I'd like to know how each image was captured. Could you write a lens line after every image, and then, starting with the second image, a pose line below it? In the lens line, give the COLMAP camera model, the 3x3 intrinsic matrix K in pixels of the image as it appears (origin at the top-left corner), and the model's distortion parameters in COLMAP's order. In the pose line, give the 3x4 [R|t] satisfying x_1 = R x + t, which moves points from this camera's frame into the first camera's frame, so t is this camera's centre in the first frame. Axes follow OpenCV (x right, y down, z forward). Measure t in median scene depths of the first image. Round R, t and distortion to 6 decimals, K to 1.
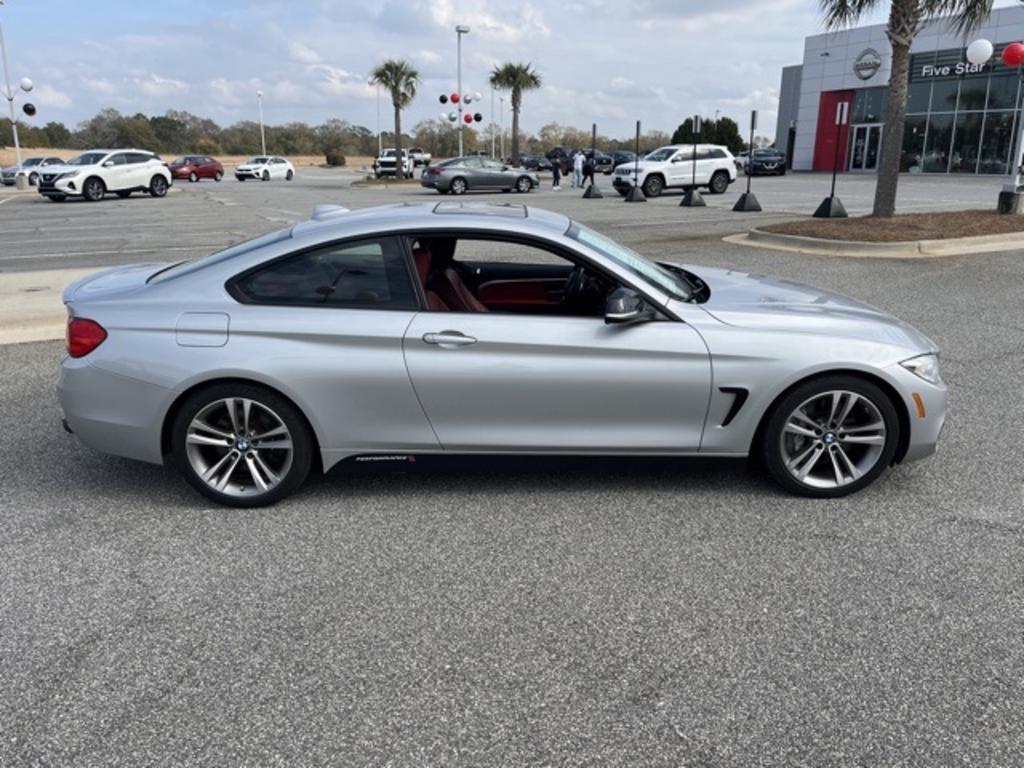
lens RADIAL K [[773.5, 0, 517.1], [0, 773.5, 386.4], [0, 0, 1]] dist [0.064305, -0.081480]
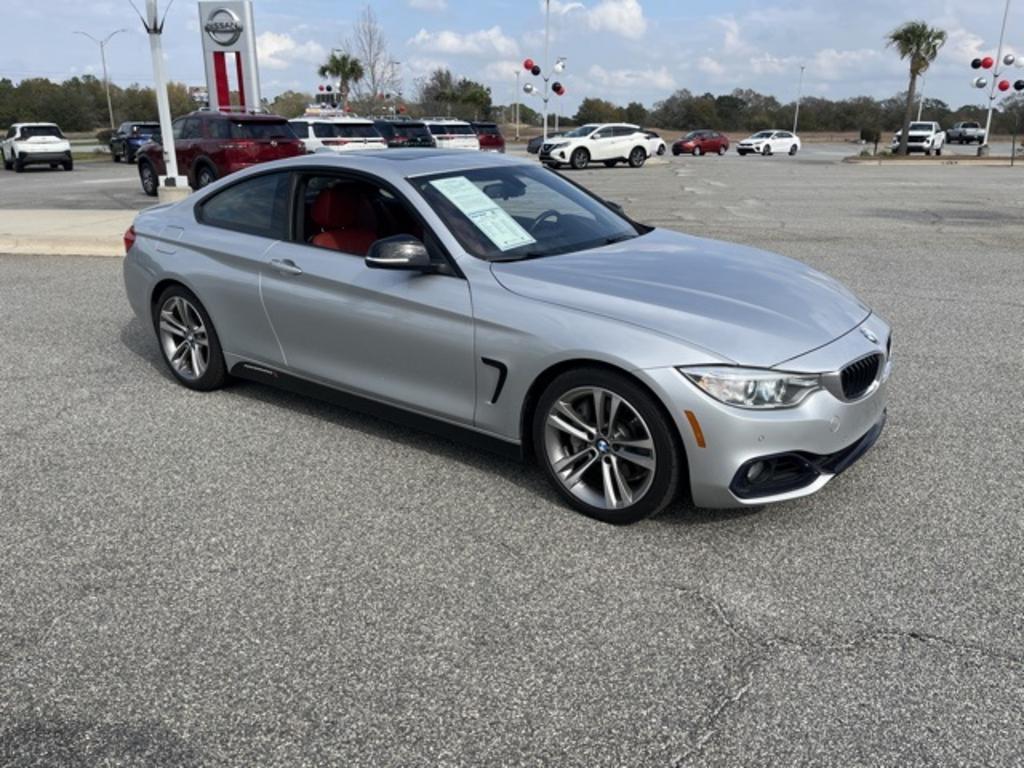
lens RADIAL K [[773.5, 0, 515.4], [0, 773.5, 380.2], [0, 0, 1]] dist [0.064305, -0.081480]
pose [[0.791727, 0.191320, -0.580142, 0.107122], [-0.179922, 0.980596, 0.077841, -0.006427], [0.583777, 0.042752, 0.810787, 0.040592]]
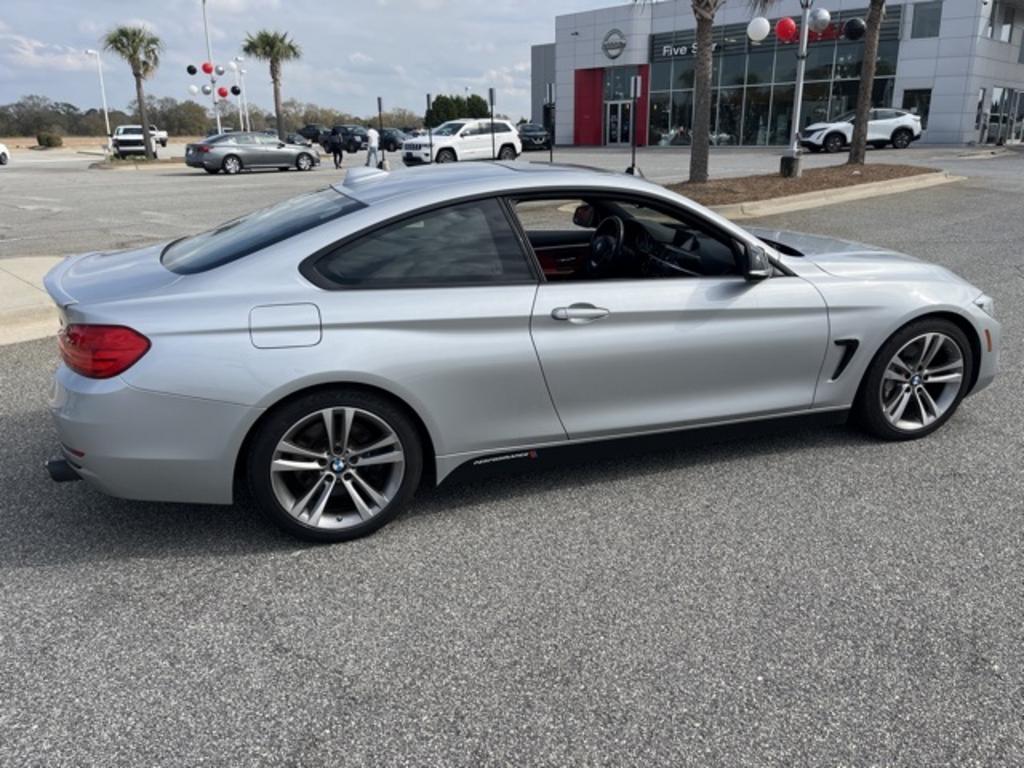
lens RADIAL K [[773.5, 0, 520.6], [0, 773.5, 385.7], [0, 0, 1]] dist [0.064305, -0.081480]
pose [[0.949894, -0.106425, 0.293895, -0.054417], [0.099253, 0.994288, 0.039256, -0.002644], [-0.296394, -0.008119, 0.955031, 0.023570]]
